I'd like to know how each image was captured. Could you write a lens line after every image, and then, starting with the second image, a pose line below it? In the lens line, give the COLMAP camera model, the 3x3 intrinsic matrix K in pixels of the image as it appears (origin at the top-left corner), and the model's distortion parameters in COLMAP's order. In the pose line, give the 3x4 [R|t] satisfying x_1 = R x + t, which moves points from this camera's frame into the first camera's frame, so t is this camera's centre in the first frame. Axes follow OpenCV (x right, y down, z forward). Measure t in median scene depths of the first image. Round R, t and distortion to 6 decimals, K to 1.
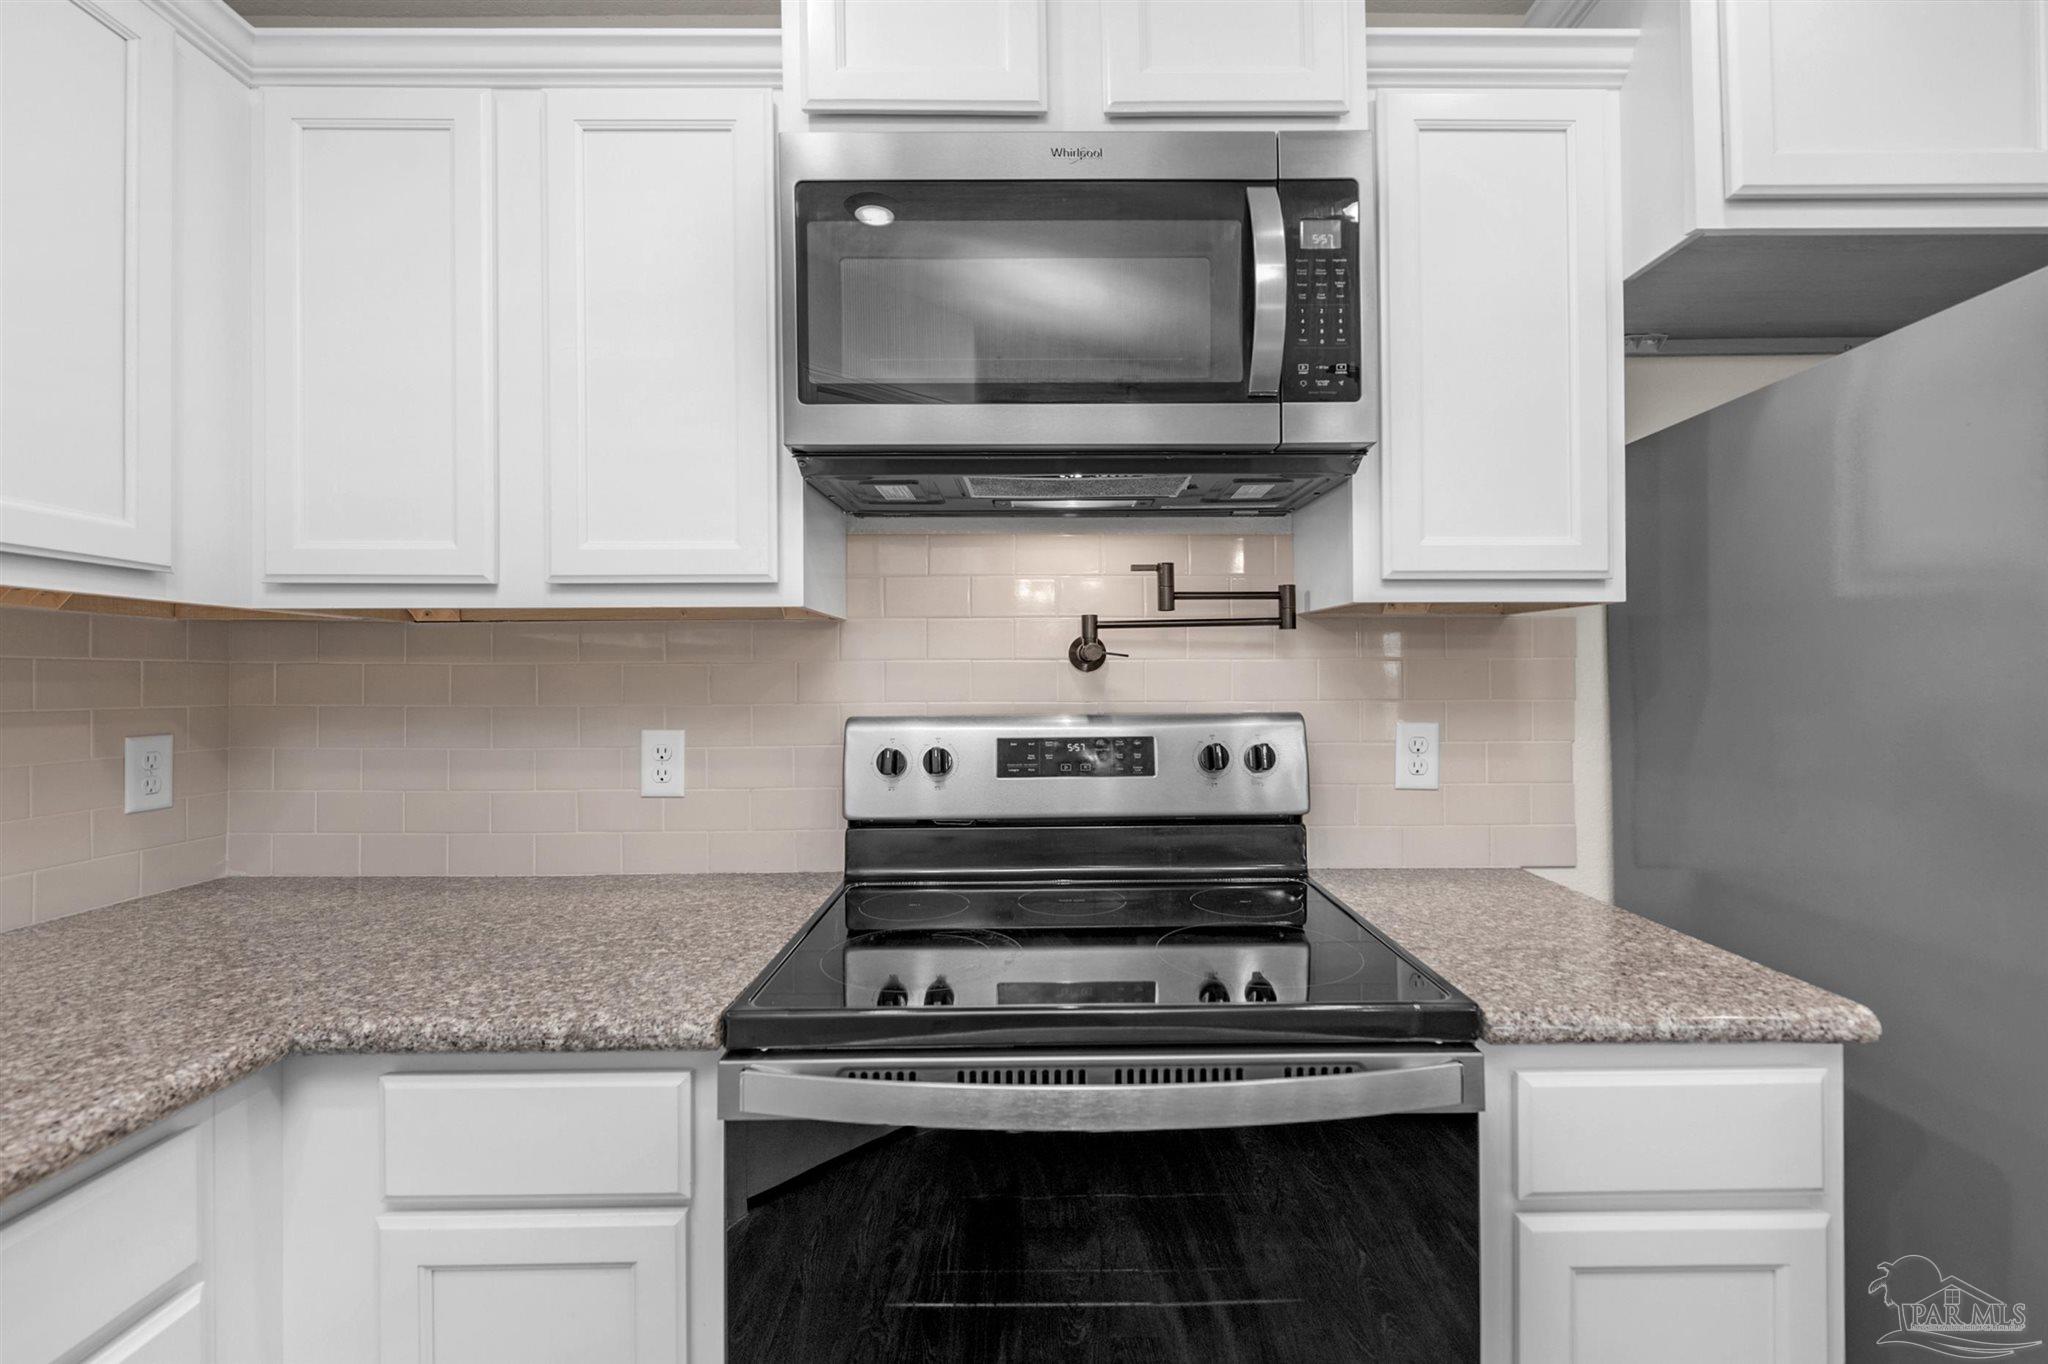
lens RADIAL K [[905.0, 0, 1088.9], [0, 905.0, 655.6], [0, 0, 1]] dist [0.000782, -0.001303]
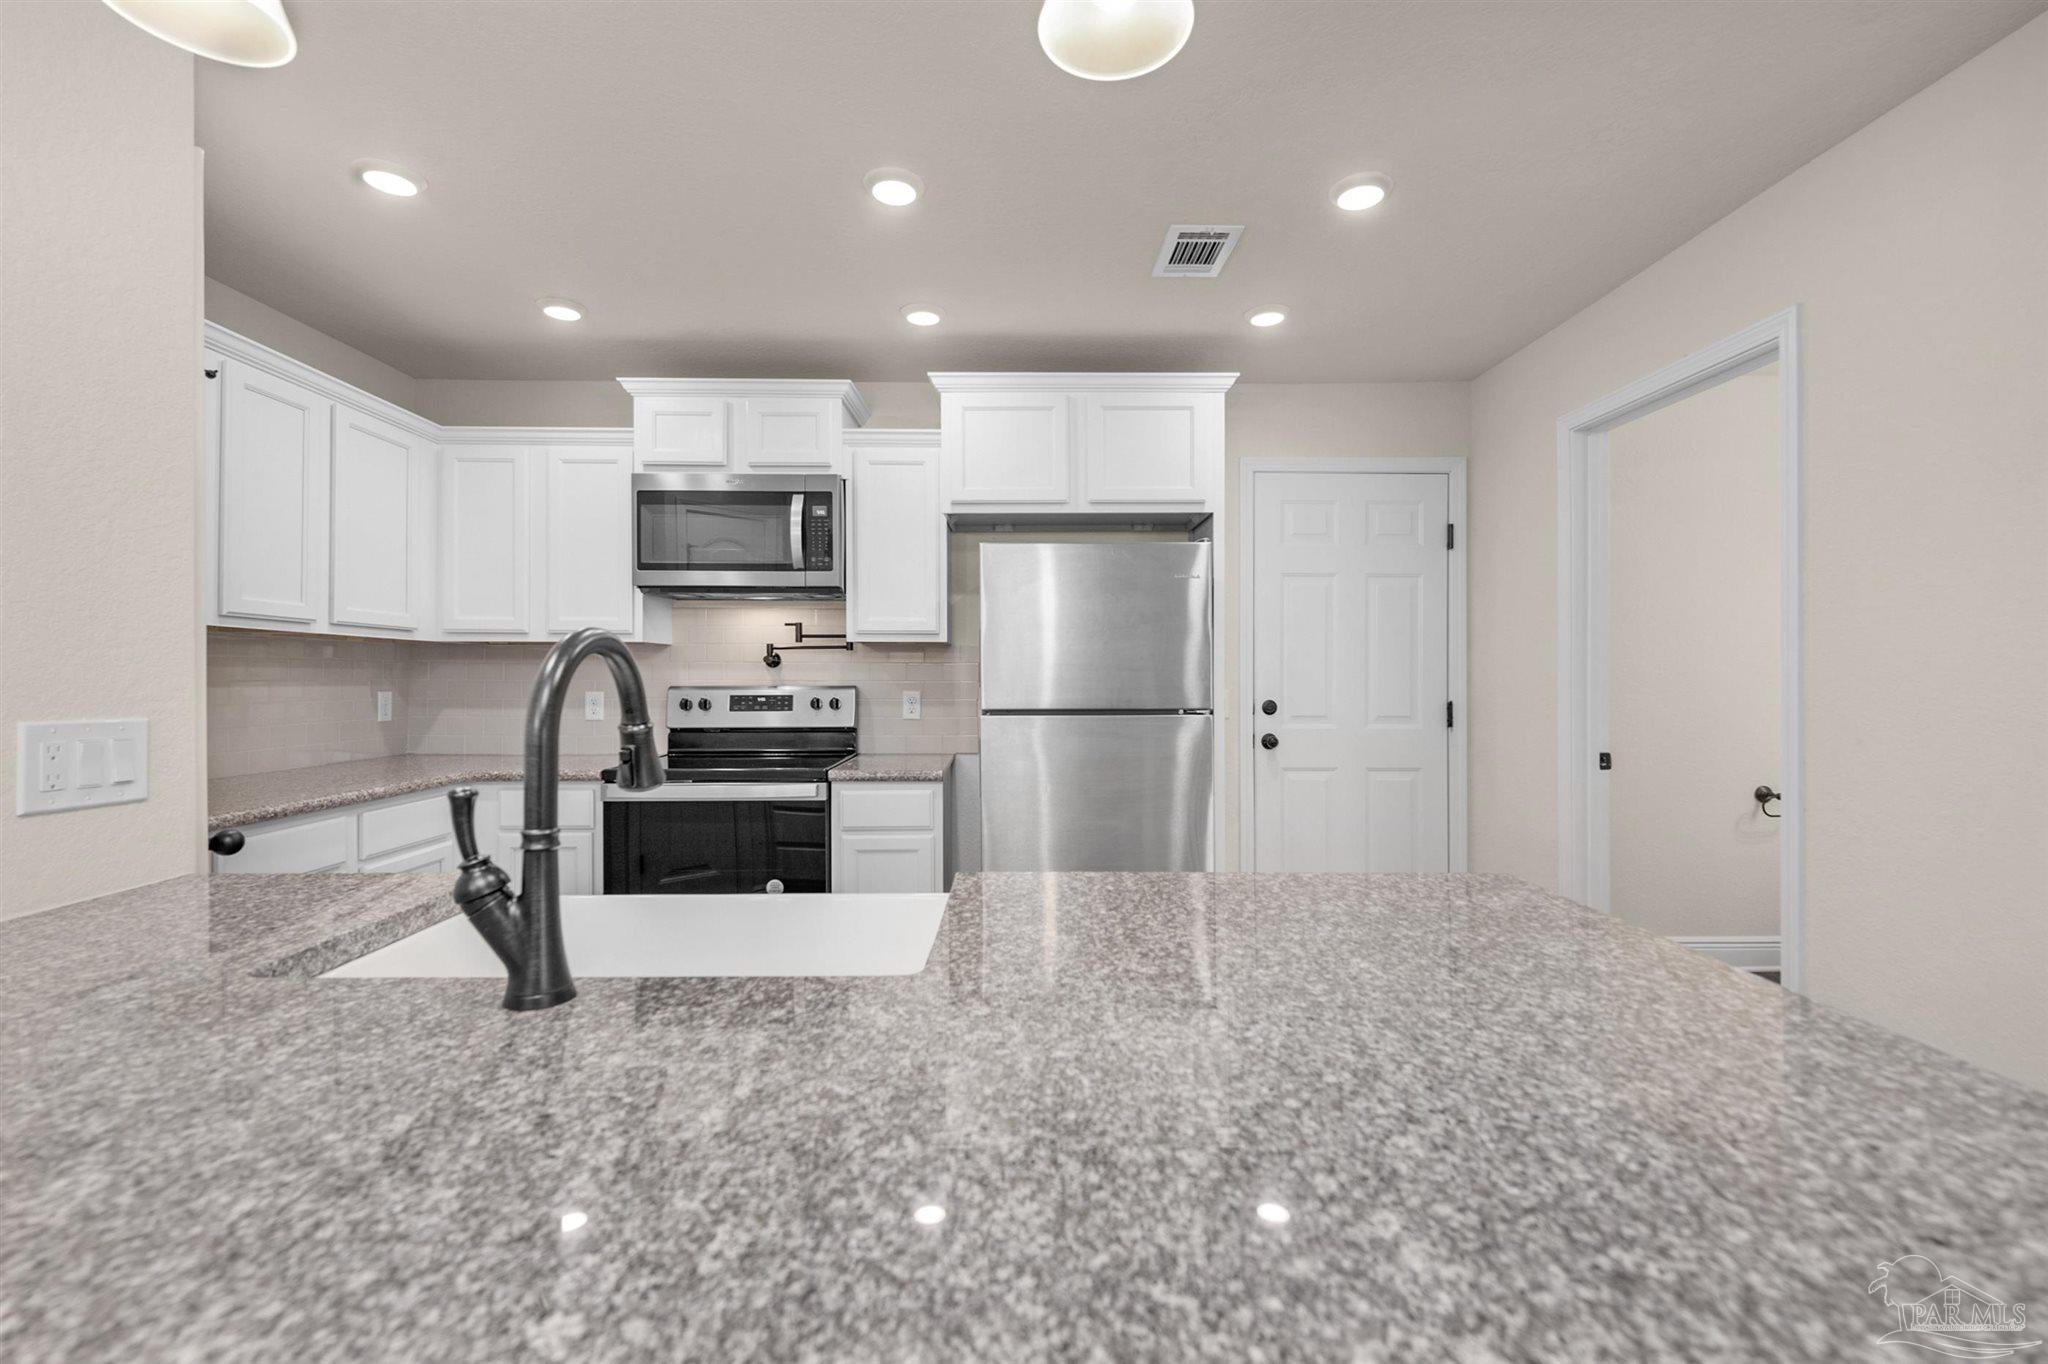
lens RADIAL K [[905.0, 0, 1044.2], [0, 905.0, 687.3], [0, 0, 1]] dist [0.000782, -0.001303]
pose [[0.999909, 0.006175, -0.012023, 0.775246], [-0.005825, 0.999566, 0.028864, -0.004317], [0.012196, -0.028792, 0.999511, -1.413584]]
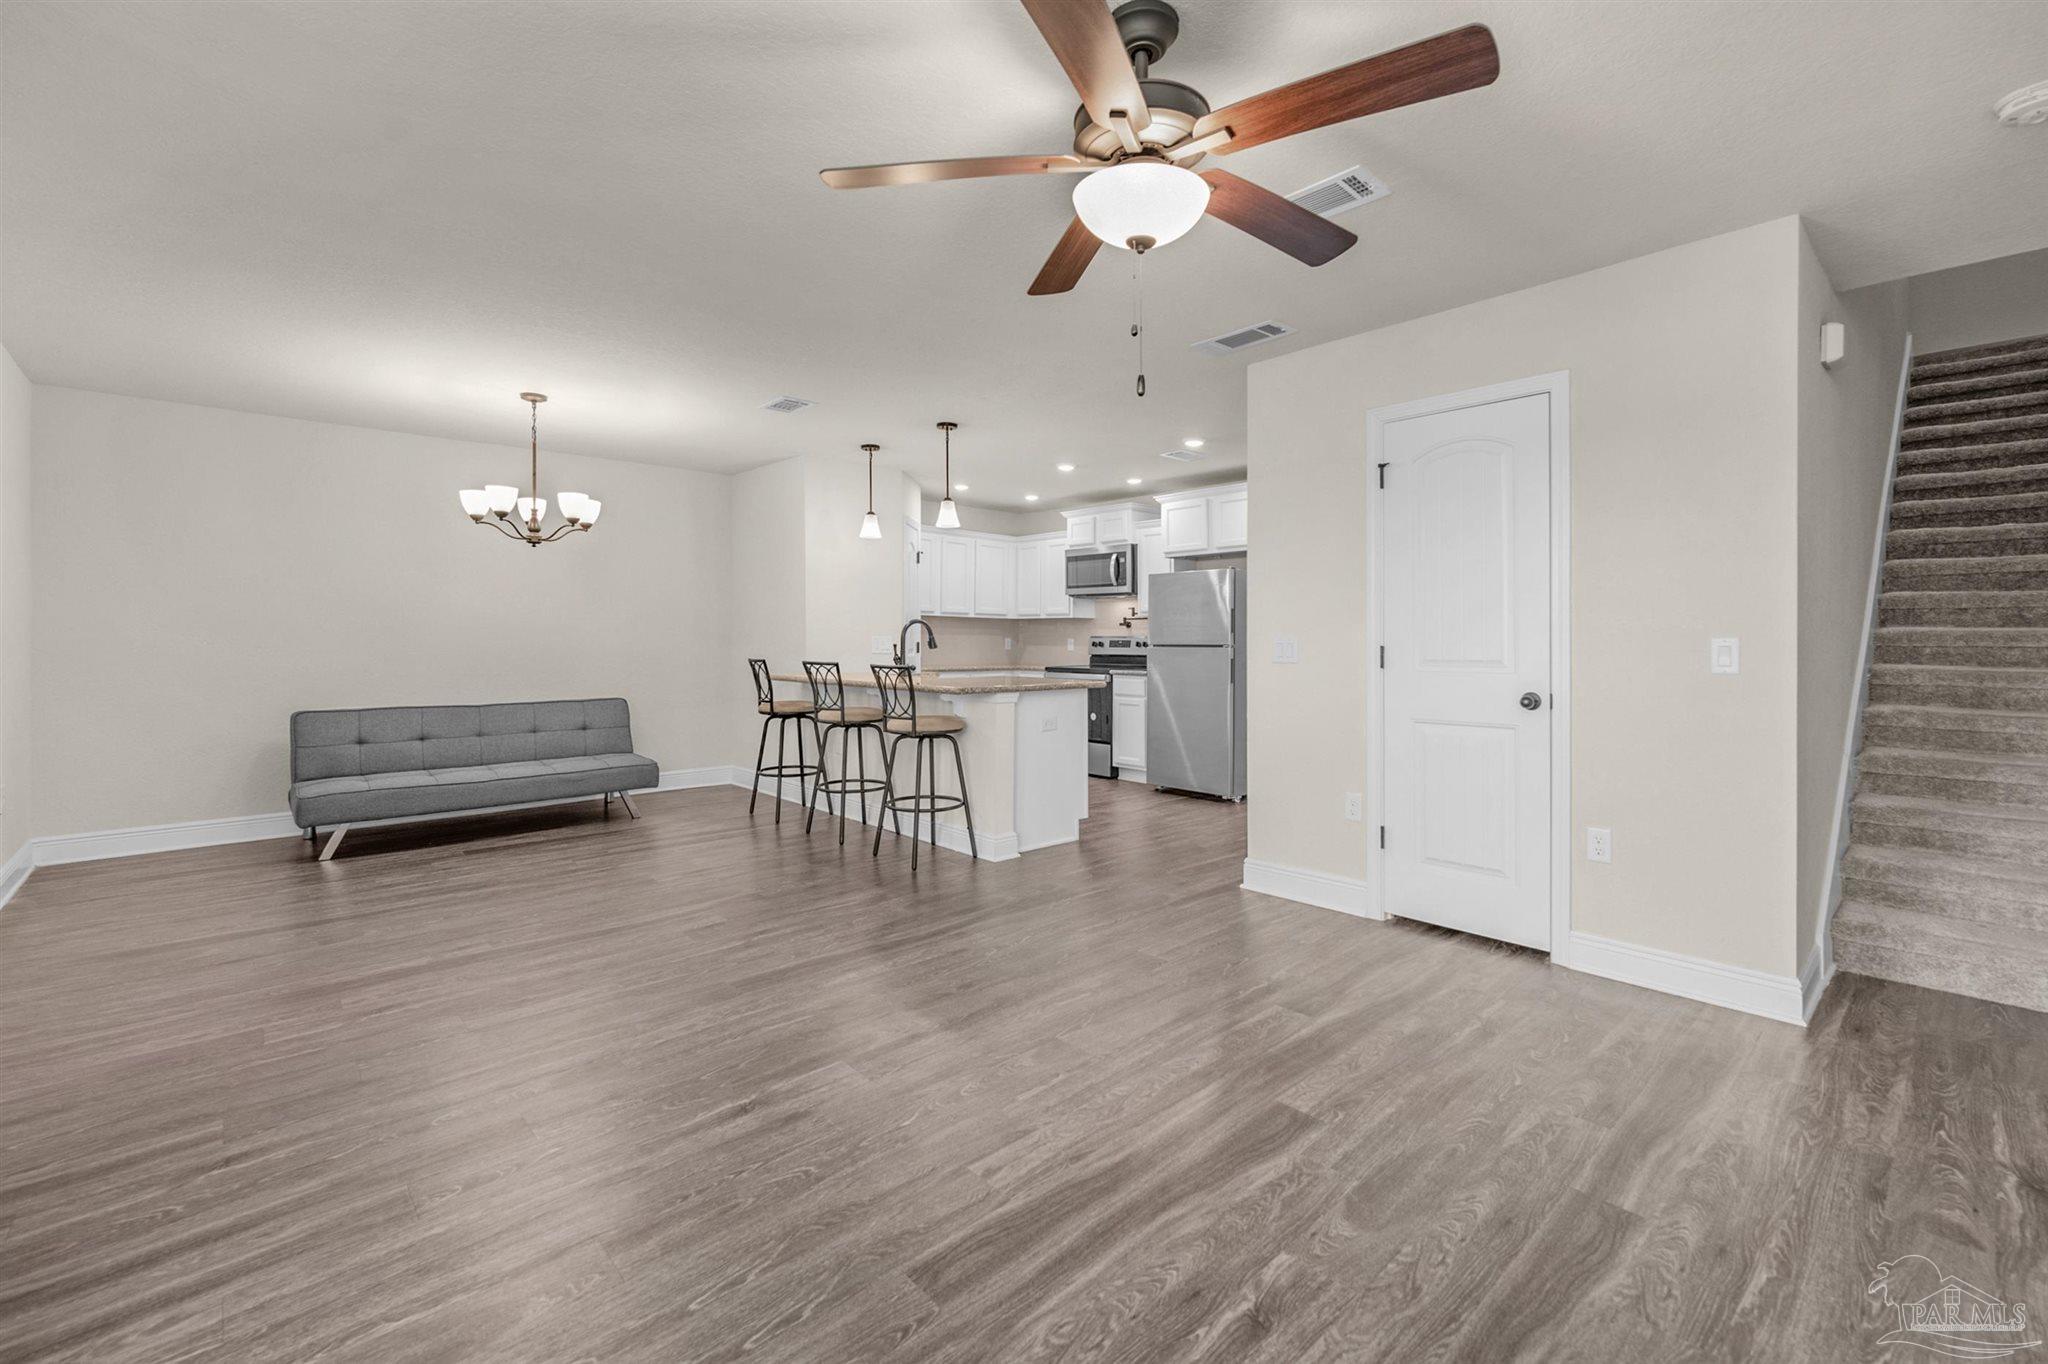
lens RADIAL K [[827.2, 0, 1045.1], [0, 827.2, 643.8], [0, 0, 1]] dist [-0.019539, 0.000555]
pose [[0.680585, 0.013455, -0.732546, 3.325563], [0.001957, 0.999794, 0.020182, 0.011618], [0.732667, -0.015169, 0.680419, -2.707360]]
